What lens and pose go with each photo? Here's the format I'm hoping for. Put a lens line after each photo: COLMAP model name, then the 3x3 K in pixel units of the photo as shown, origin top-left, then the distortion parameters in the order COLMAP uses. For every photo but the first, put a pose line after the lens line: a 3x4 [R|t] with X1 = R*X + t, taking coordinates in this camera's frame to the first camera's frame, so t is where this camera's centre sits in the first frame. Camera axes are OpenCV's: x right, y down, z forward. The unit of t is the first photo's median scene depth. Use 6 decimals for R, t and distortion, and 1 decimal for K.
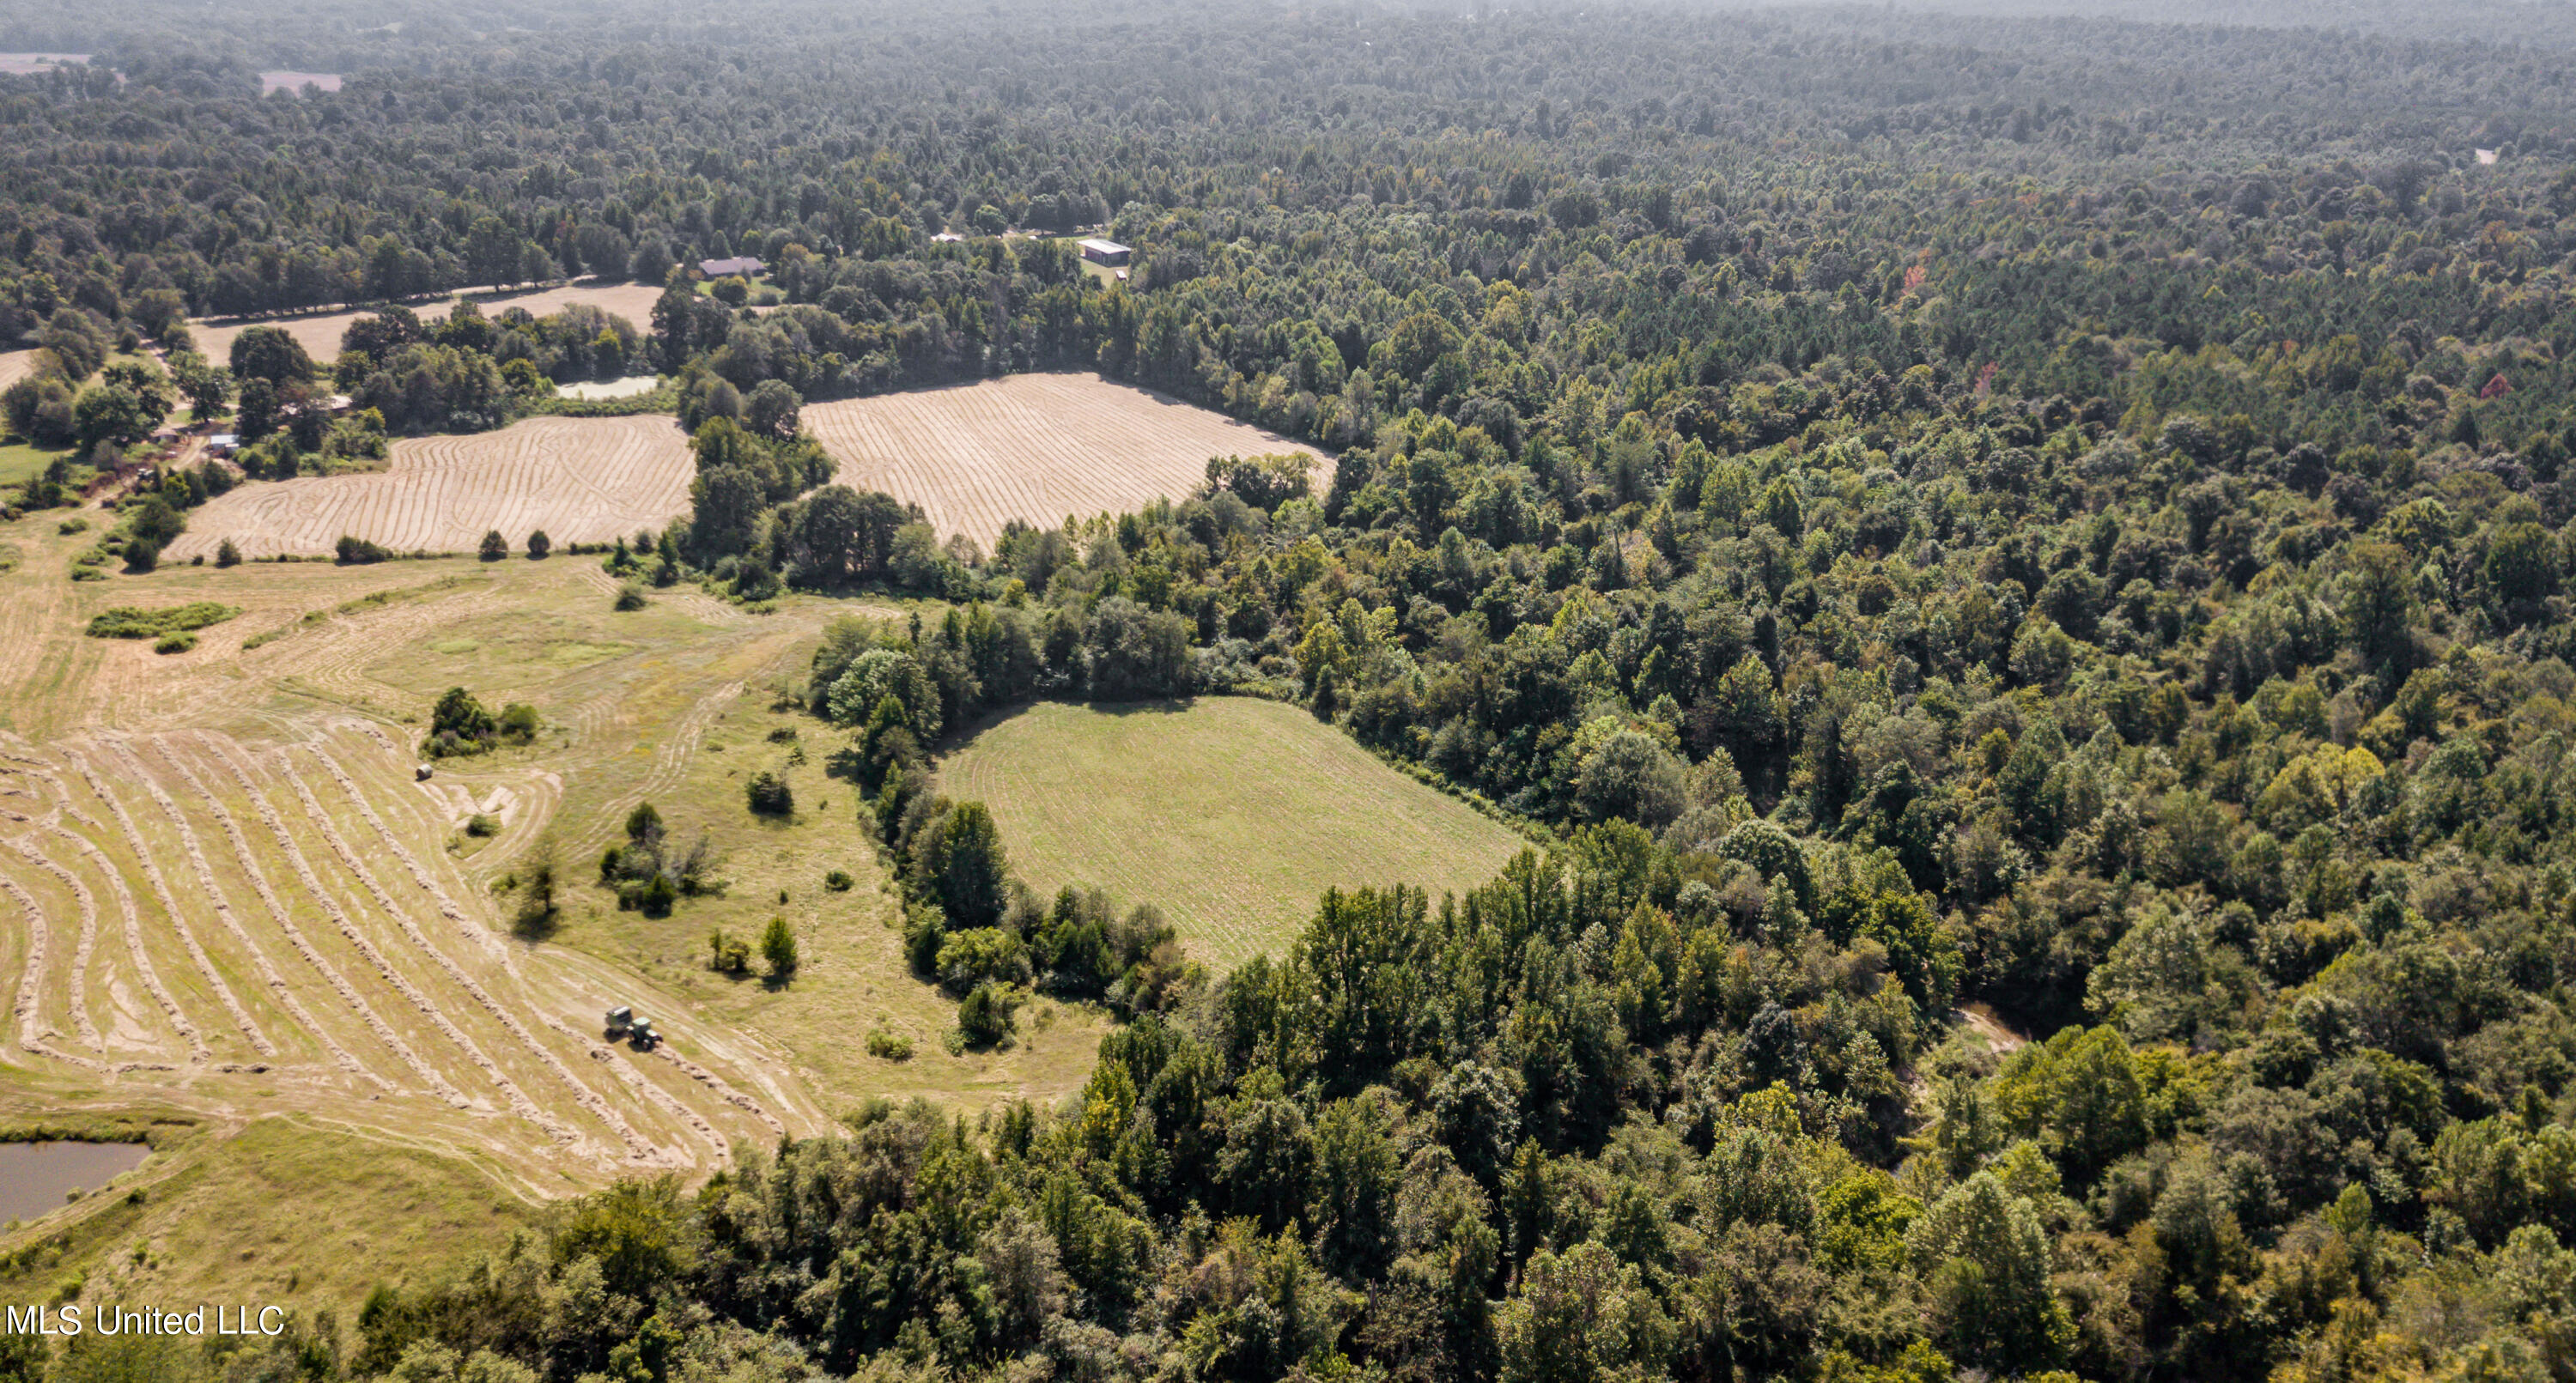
lens RADIAL K [[1955.6, 0, 1277.3], [0, 1955.6, 687.9], [0, 0, 1]] dist [0.024182, 0.003304]
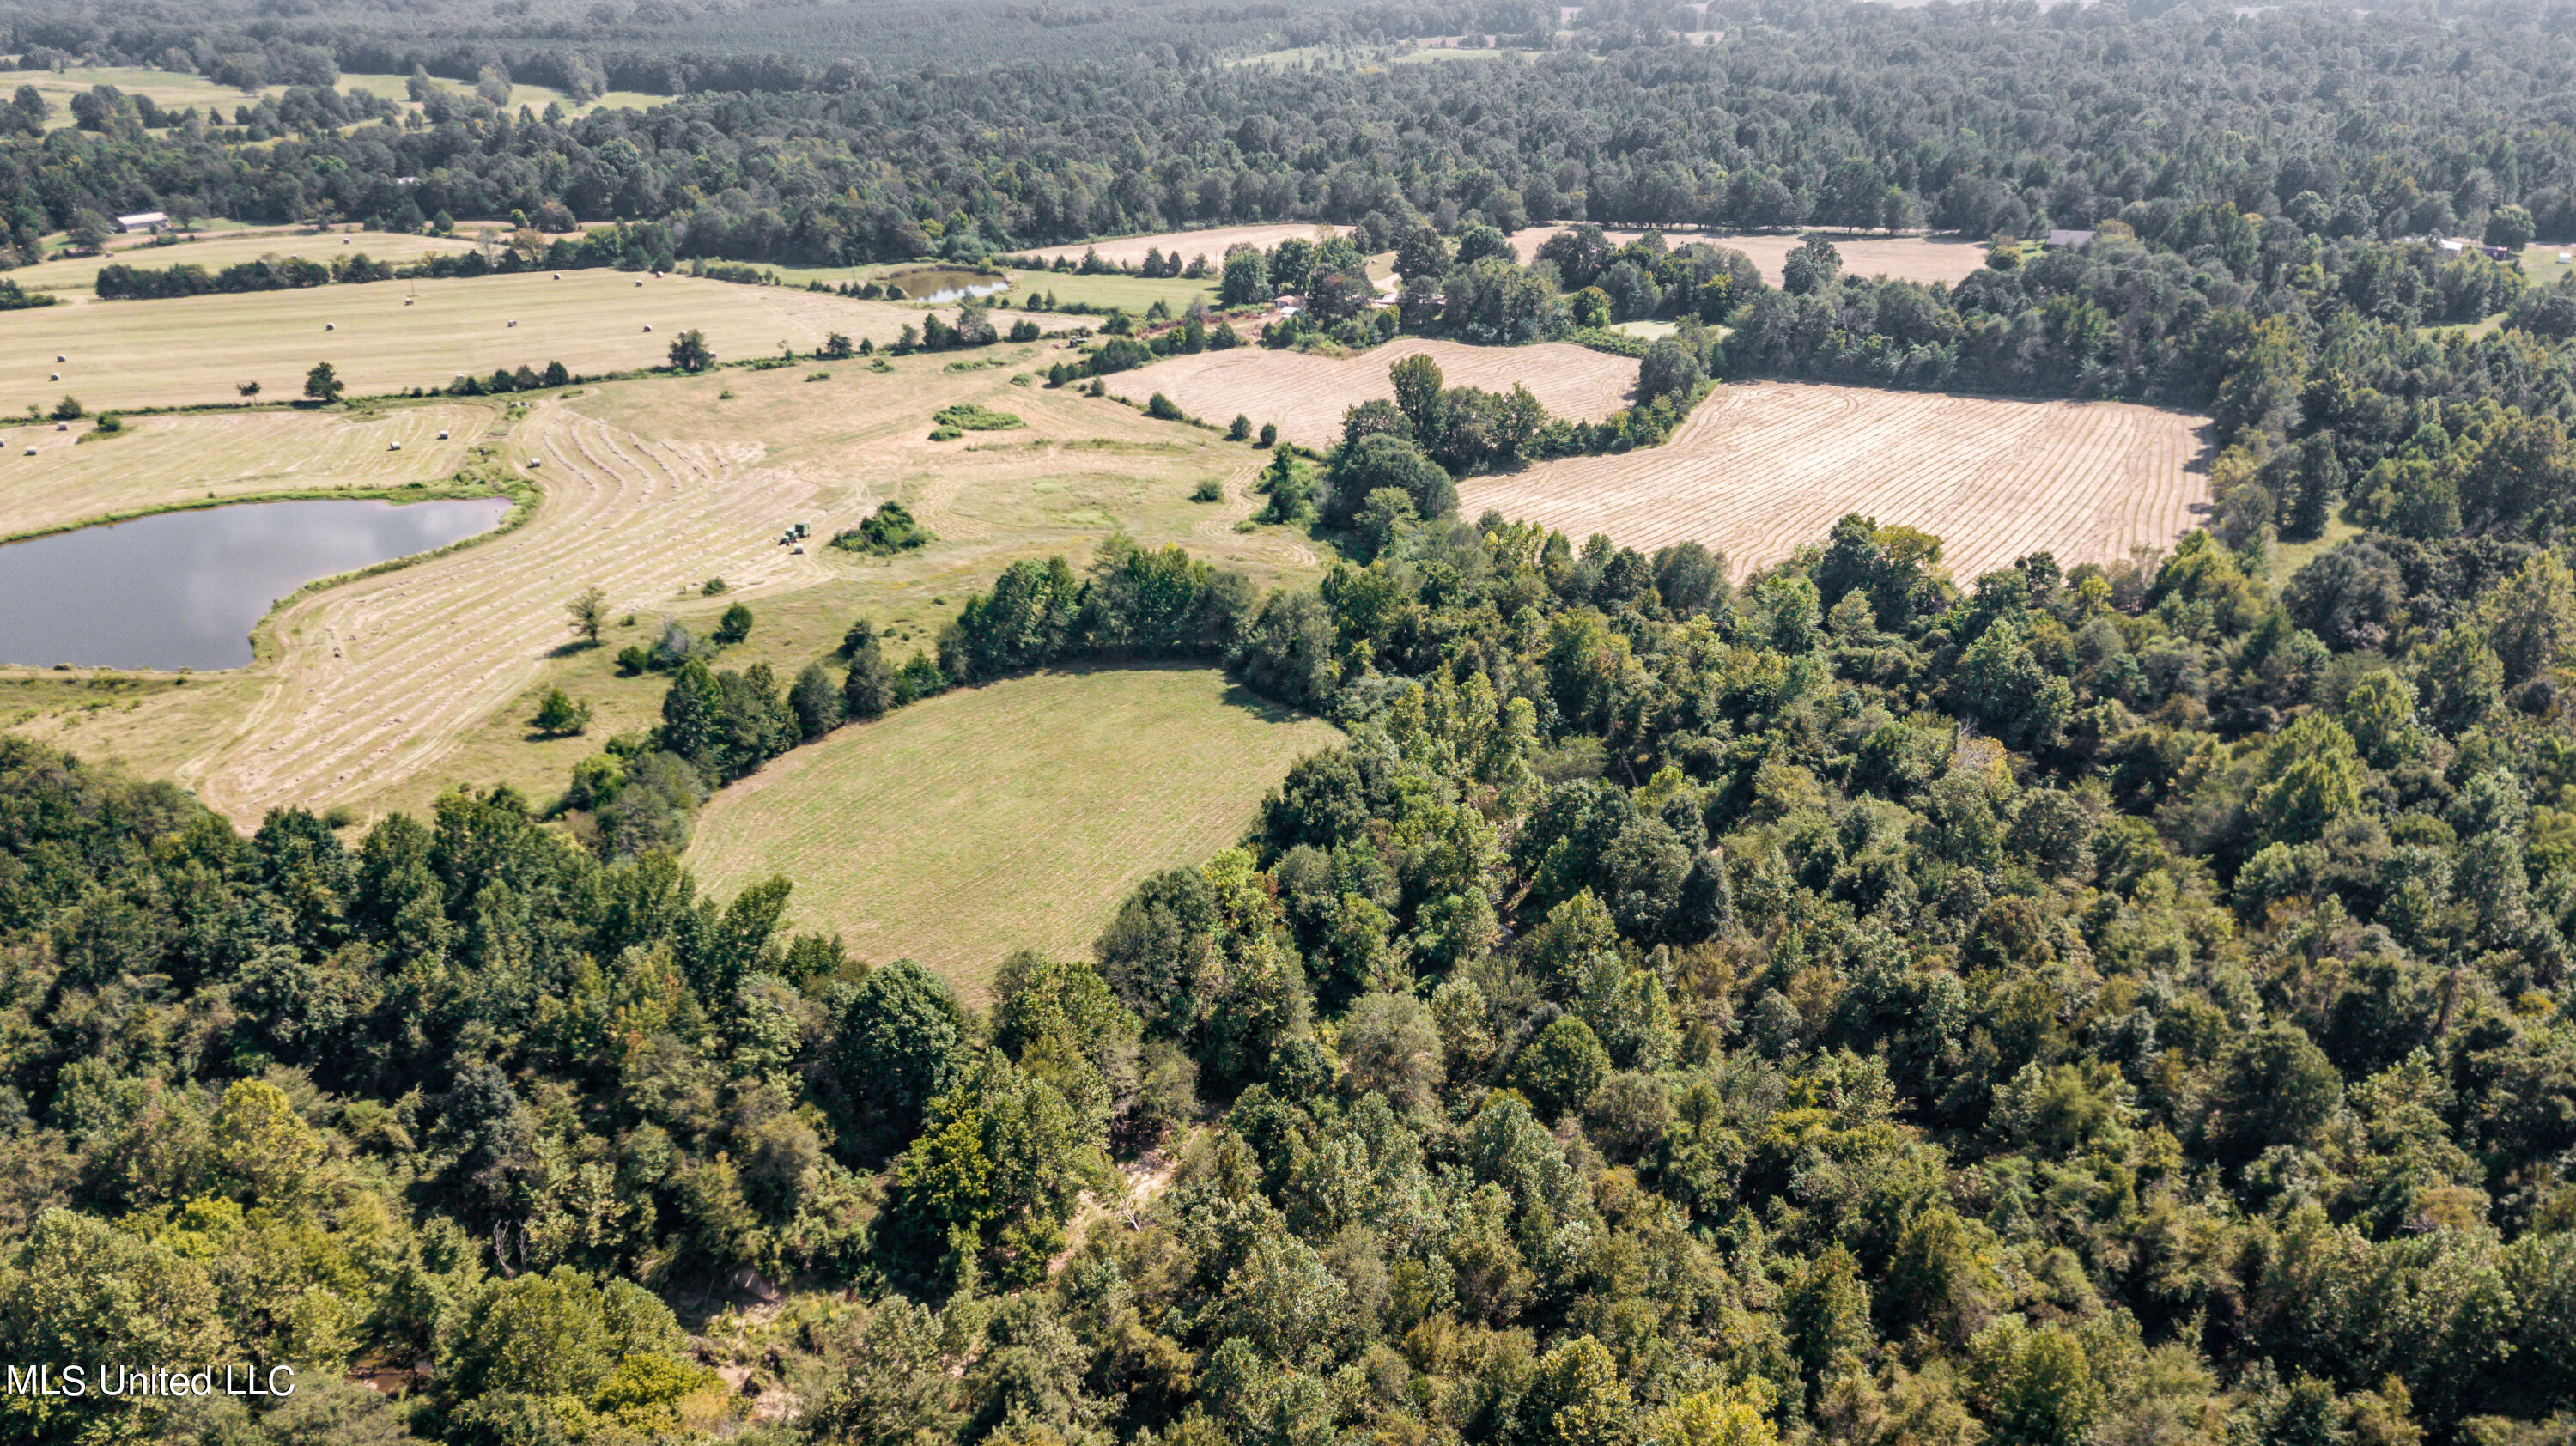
lens RADIAL K [[1972.0, 0, 1276.7], [0, 1972.0, 724.5], [0, 0, 1]] dist [0.010890, 0.027160]
pose [[0.504132, 0.325726, -0.799846, 0.587227], [-0.288435, 0.936471, 0.199568, -0.145908], [0.814037, 0.130095, 0.566055, 0.392034]]
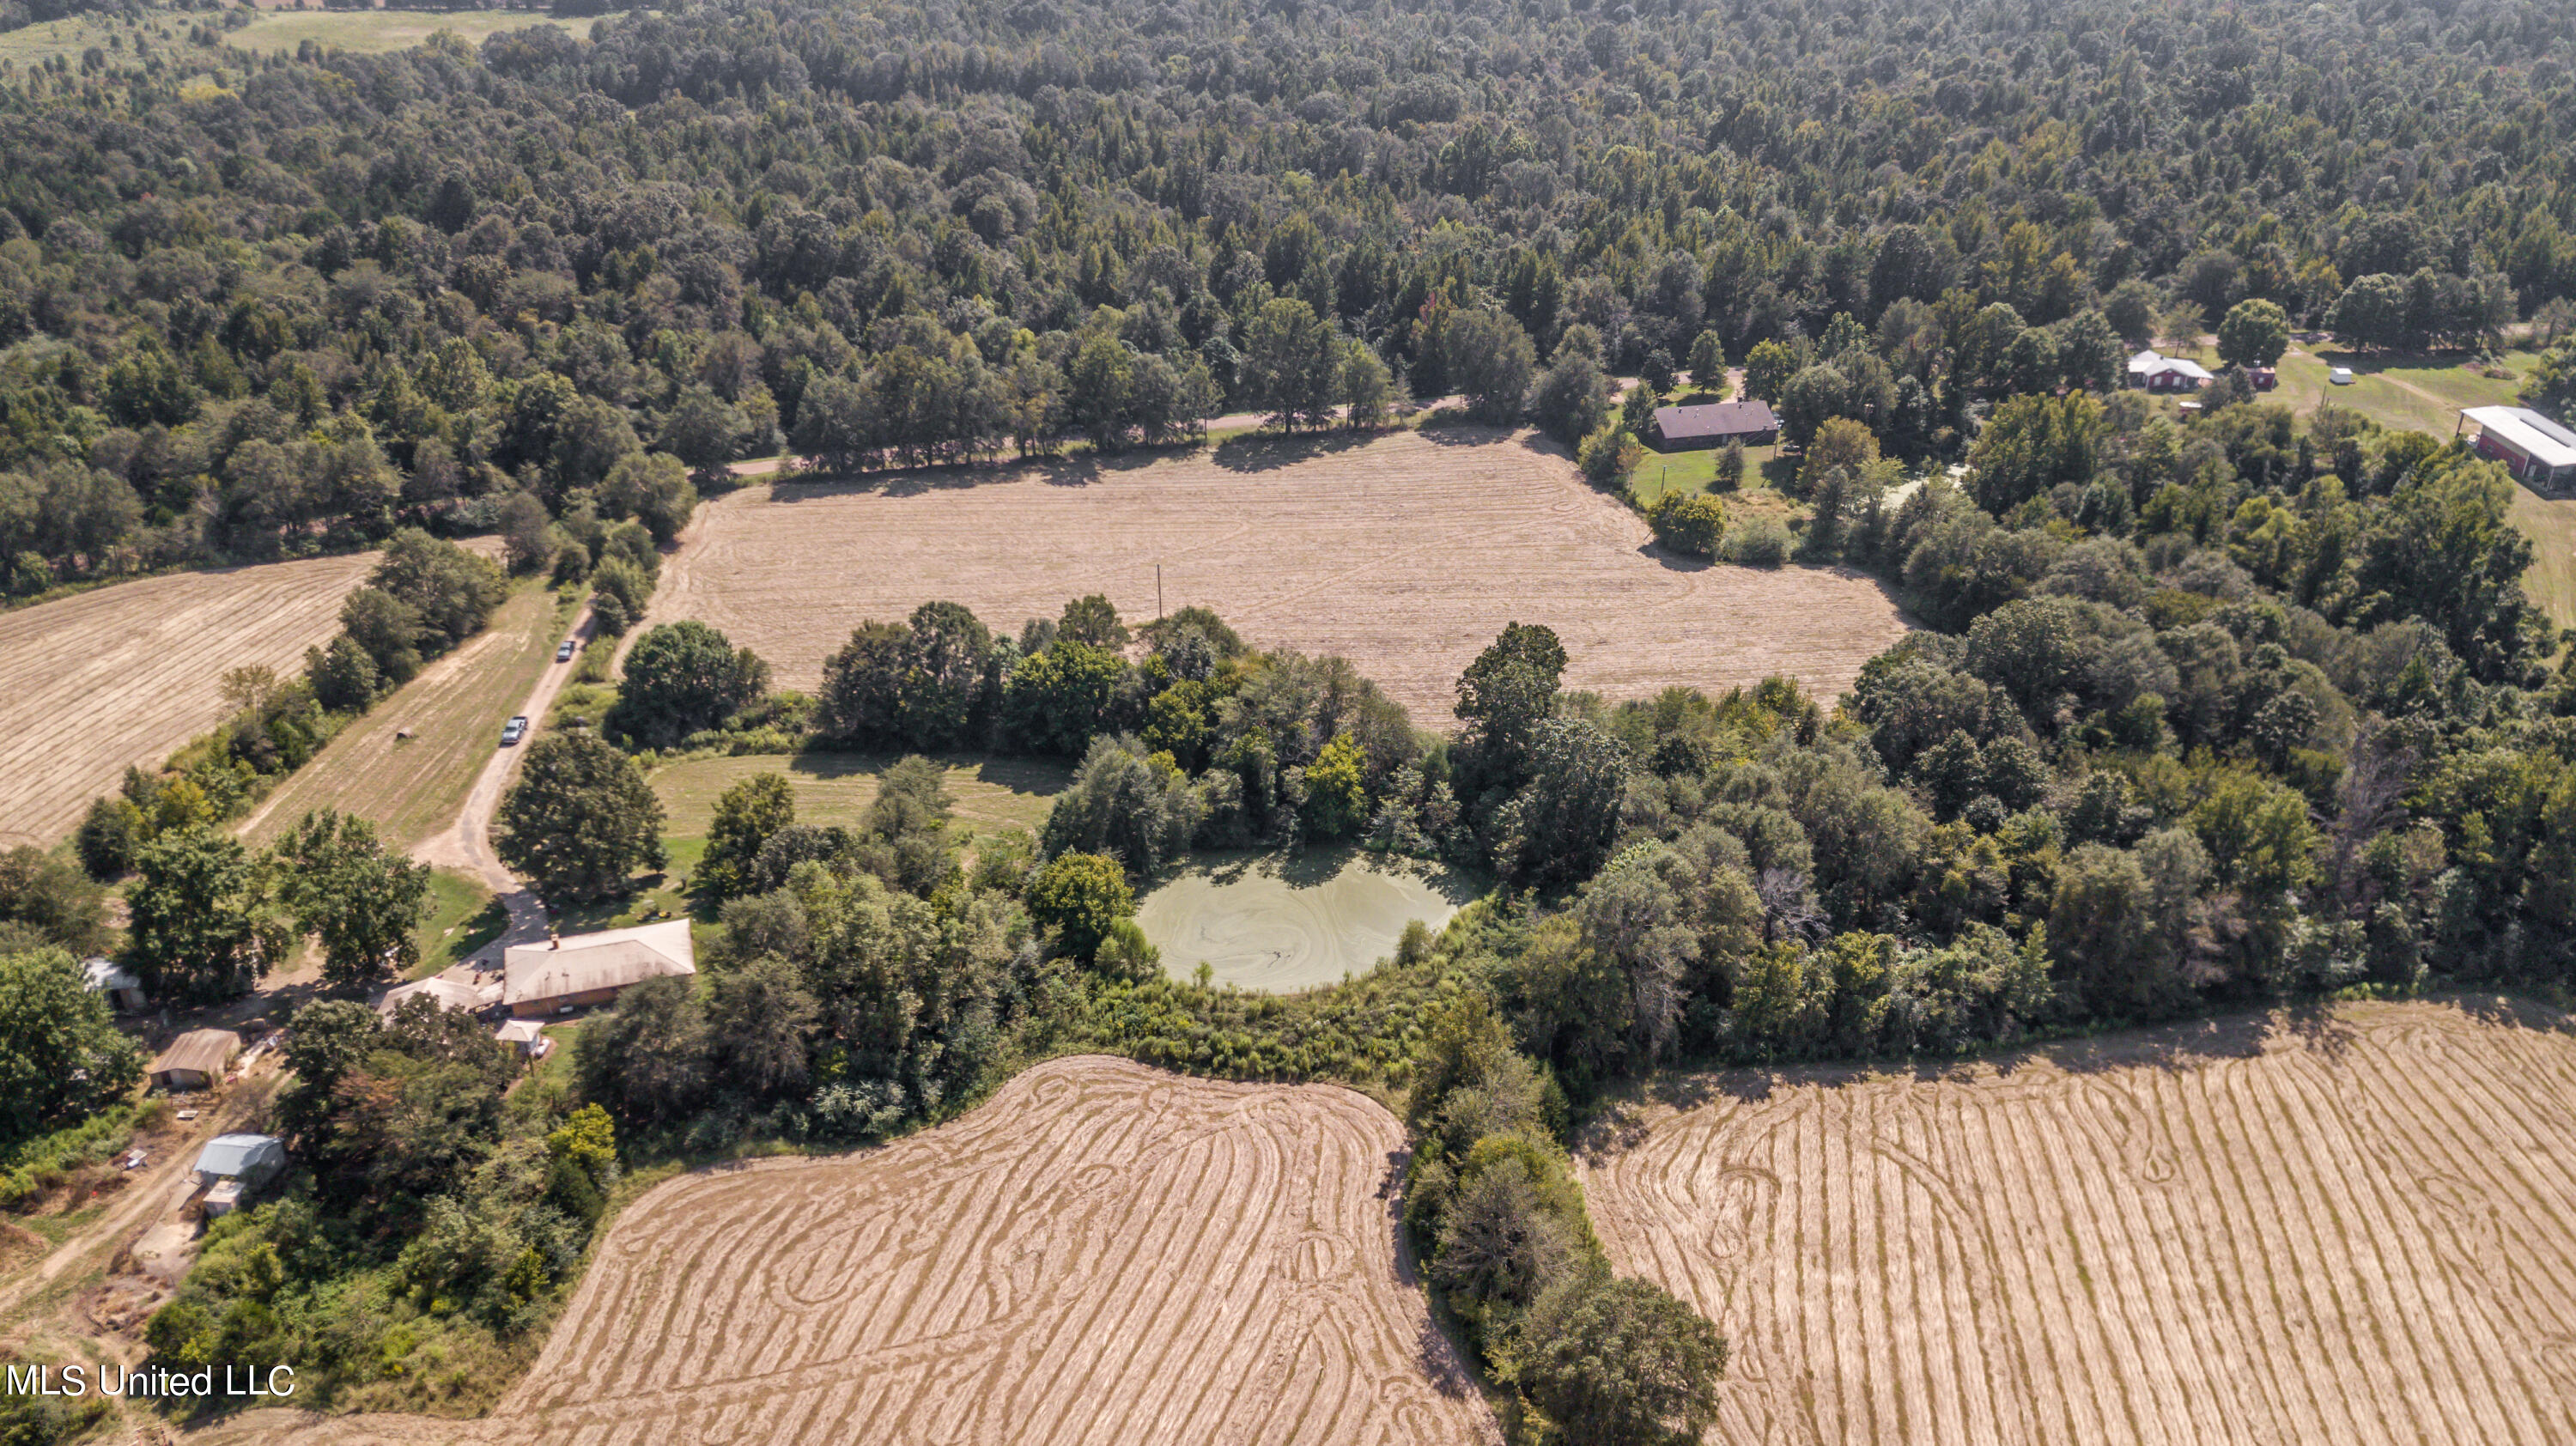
lens RADIAL K [[2008.8, 0, 1281.8], [0, 2008.8, 715.0], [0, 0, 1]] dist [0.019160, 0.013408]
pose [[0.871265, 0.201755, -0.447428, -0.225587], [-0.161089, 0.978655, 0.127611, -0.337118], [0.463624, -0.039107, 0.885169, 0.859801]]
